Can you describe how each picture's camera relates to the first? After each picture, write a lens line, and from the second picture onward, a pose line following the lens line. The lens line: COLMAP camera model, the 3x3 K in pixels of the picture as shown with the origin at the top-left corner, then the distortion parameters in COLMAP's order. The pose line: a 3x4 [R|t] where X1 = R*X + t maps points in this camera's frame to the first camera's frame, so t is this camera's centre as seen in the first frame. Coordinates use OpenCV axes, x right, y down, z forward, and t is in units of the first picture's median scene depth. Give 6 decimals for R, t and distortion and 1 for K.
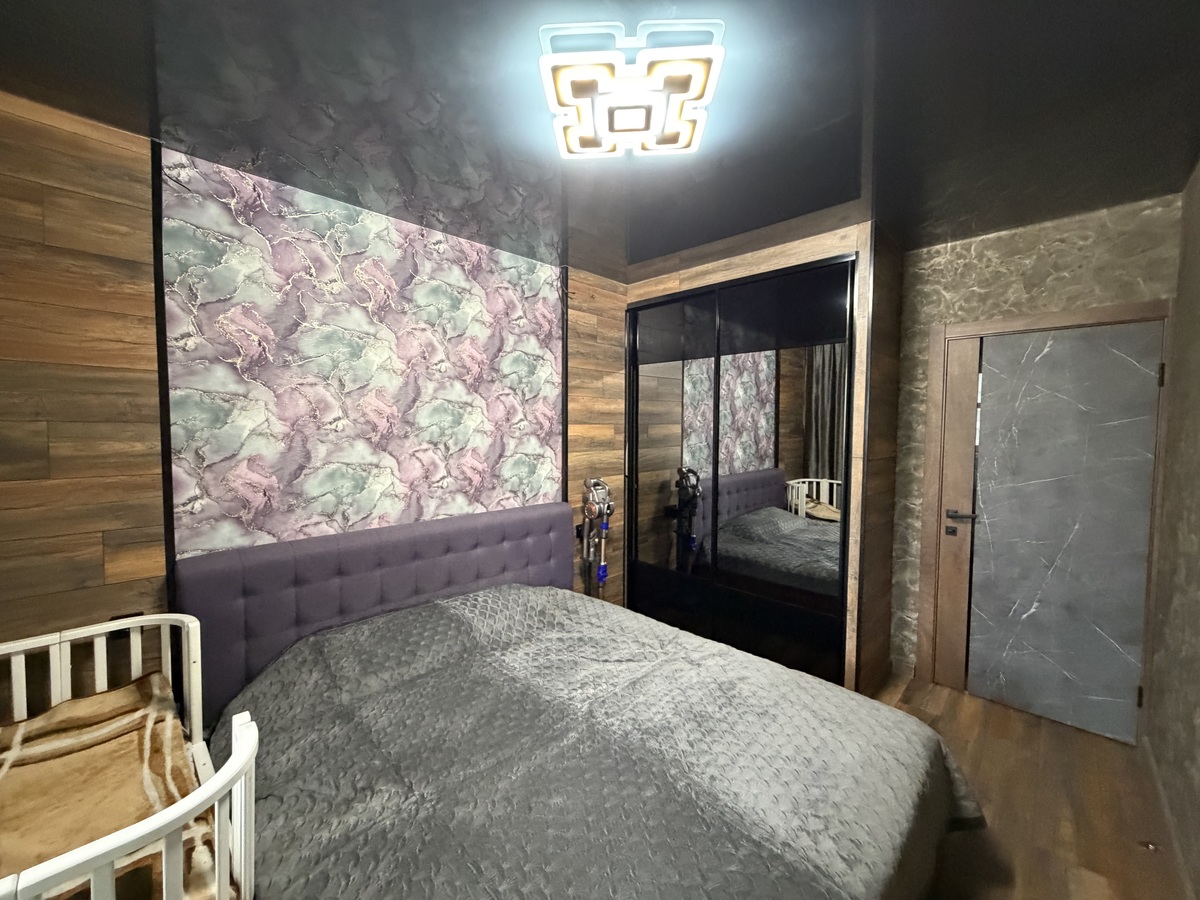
lens RADIAL K [[477.2, 0, 600.9], [0, 477.2, 448.5], [0, 0, 1]] dist [0.000730, -0.000293]
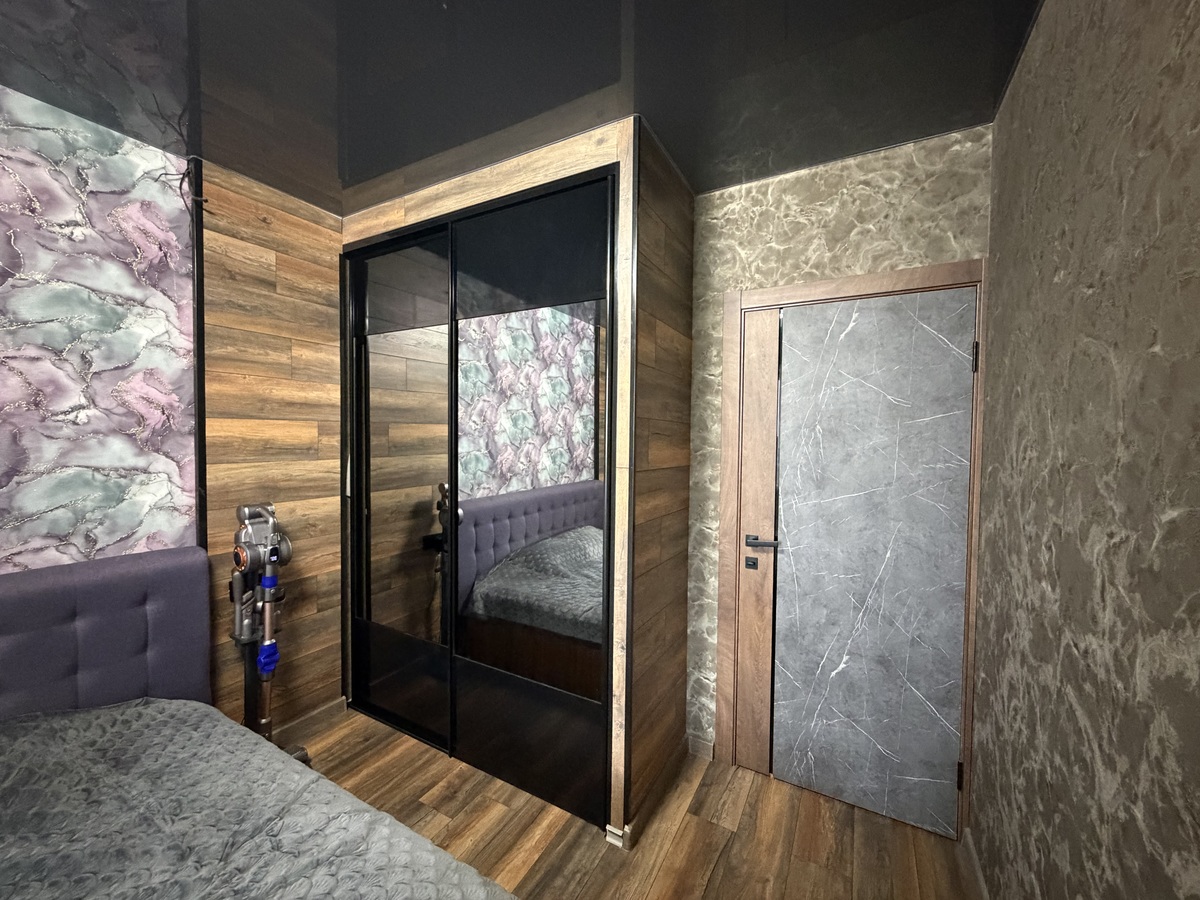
lens RADIAL K [[477.2, 0, 601.5], [0, 477.2, 449.3], [0, 0, 1]] dist [0.000730, -0.000293]
pose [[0.964398, -0.001188, 0.264453, 0.304932], [0.006471, 0.999796, -0.019108, 0.005252], [-0.264376, 0.020139, 0.964209, 0.330376]]
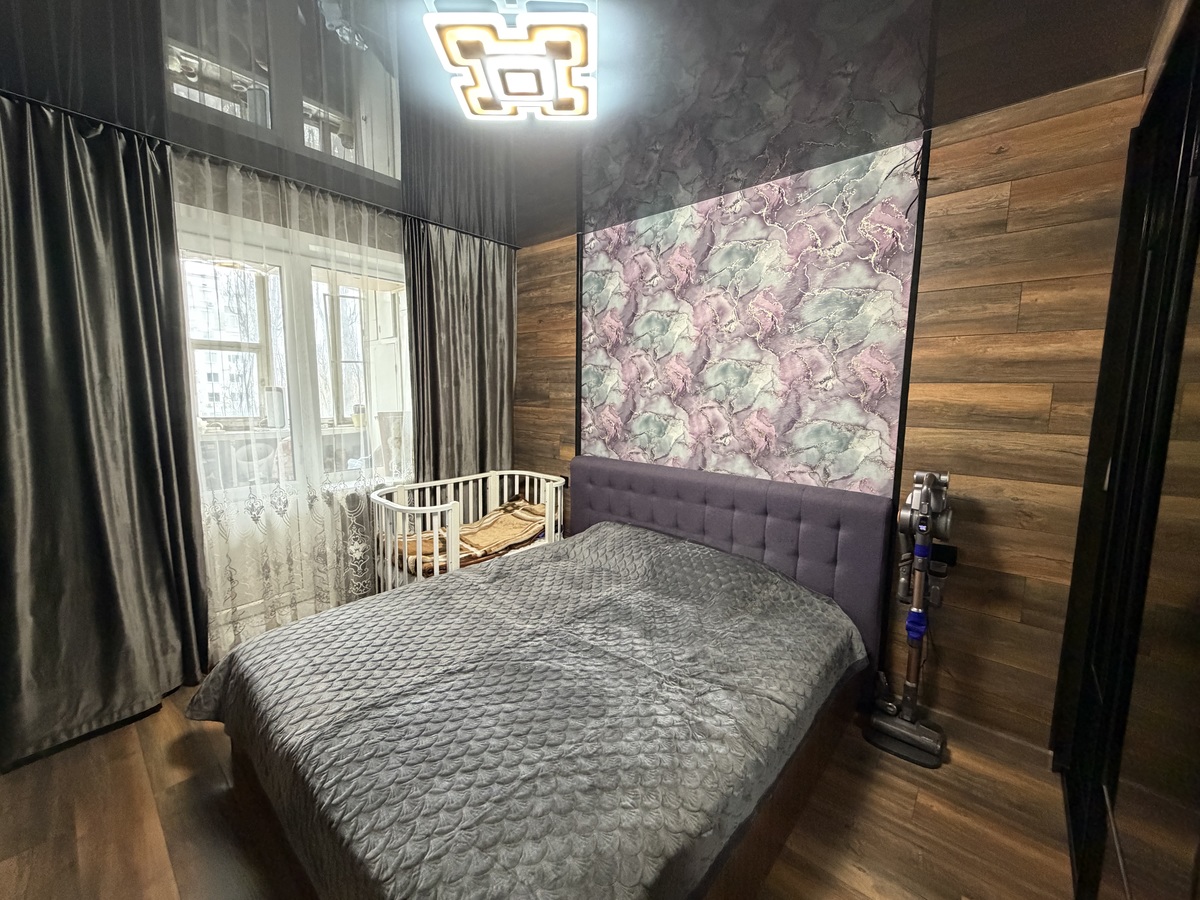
lens RADIAL K [[477.2, 0, 590.2], [0, 477.2, 444.1], [0, 0, 1]] dist [0.000730, -0.000293]
pose [[0.049438, 0.114045, -0.992245, 0.671983], [-0.058771, 0.992070, 0.111097, -0.017651], [0.997047, 0.052822, 0.055749, 0.630427]]
